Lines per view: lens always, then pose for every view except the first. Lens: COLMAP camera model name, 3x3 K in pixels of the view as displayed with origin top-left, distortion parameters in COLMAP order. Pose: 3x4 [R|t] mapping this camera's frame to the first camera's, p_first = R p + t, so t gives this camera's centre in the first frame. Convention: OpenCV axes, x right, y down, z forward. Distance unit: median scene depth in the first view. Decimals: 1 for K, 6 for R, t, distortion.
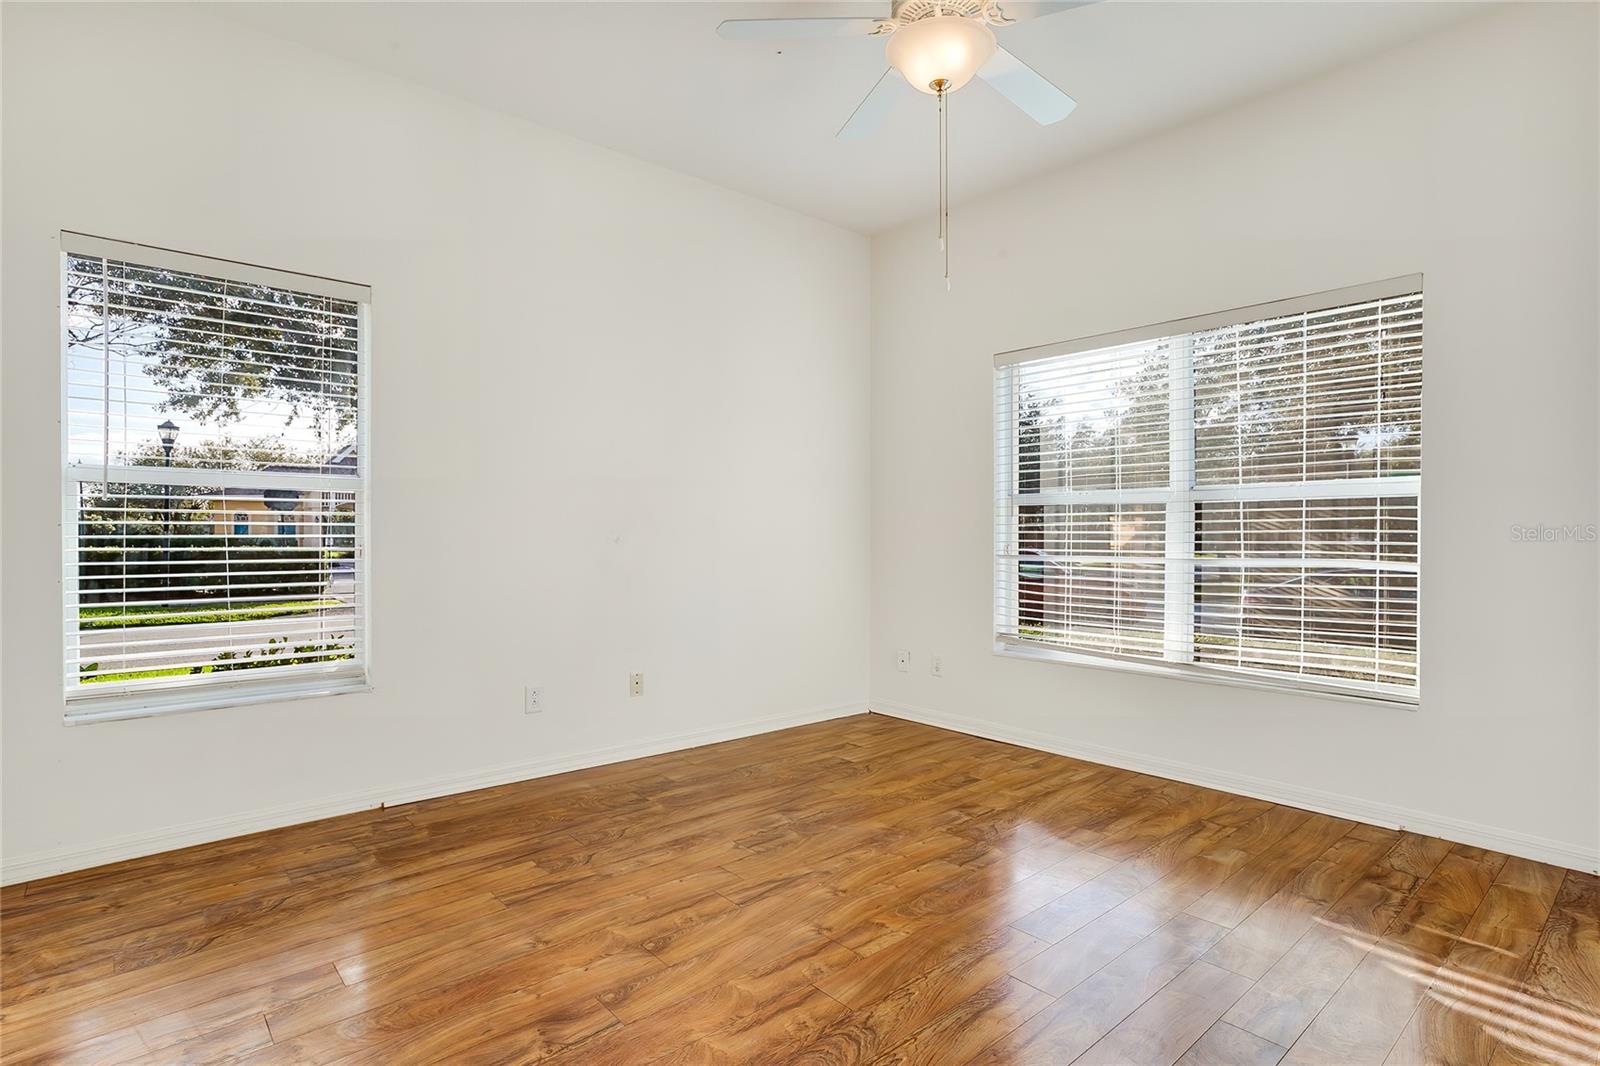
lens RADIAL K [[800.2, 0, 800.0], [0, 800.2, 533.0], [0, 0, 1]] dist [-0.004288, 0.000099]
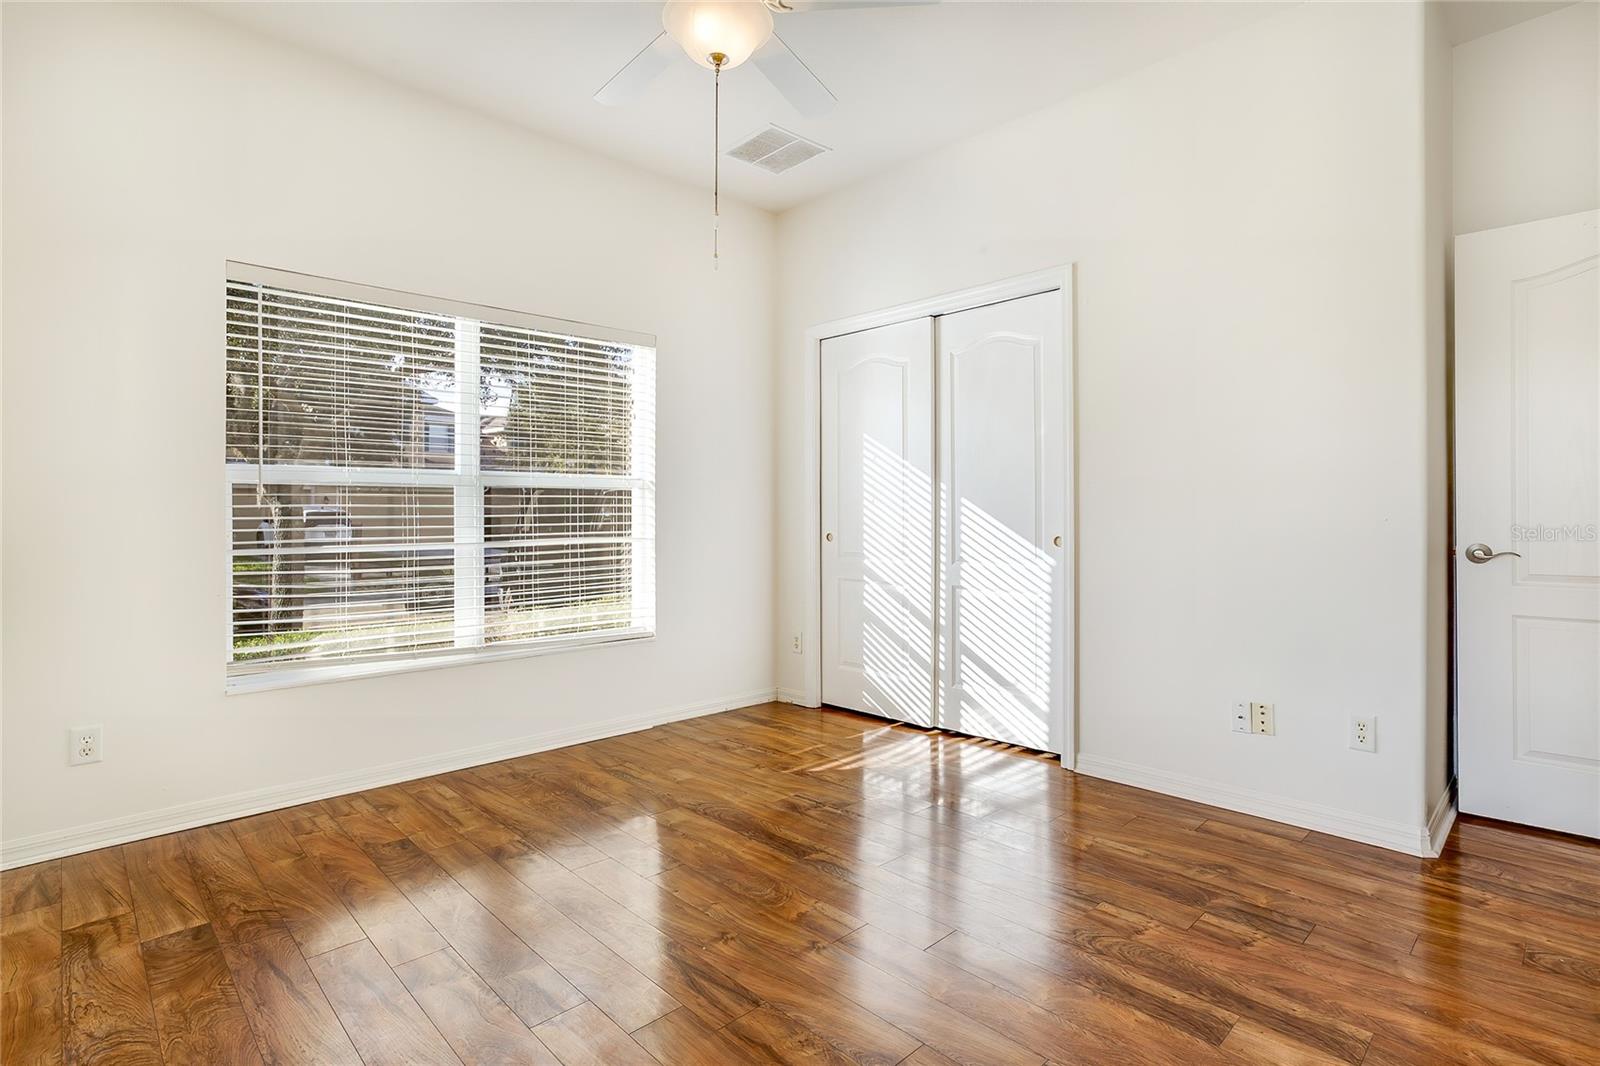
lens RADIAL K [[797.4, 0, 797.7], [0, 797.4, 509.6], [0, 0, 1]] dist [-0.059072, 0.042743]
pose [[-0.036167, 0.010158, 0.999294, -0.540690], [0.005696, 0.999934, -0.009959, 0.002944], [-0.999330, 0.005332, -0.036223, 0.649451]]
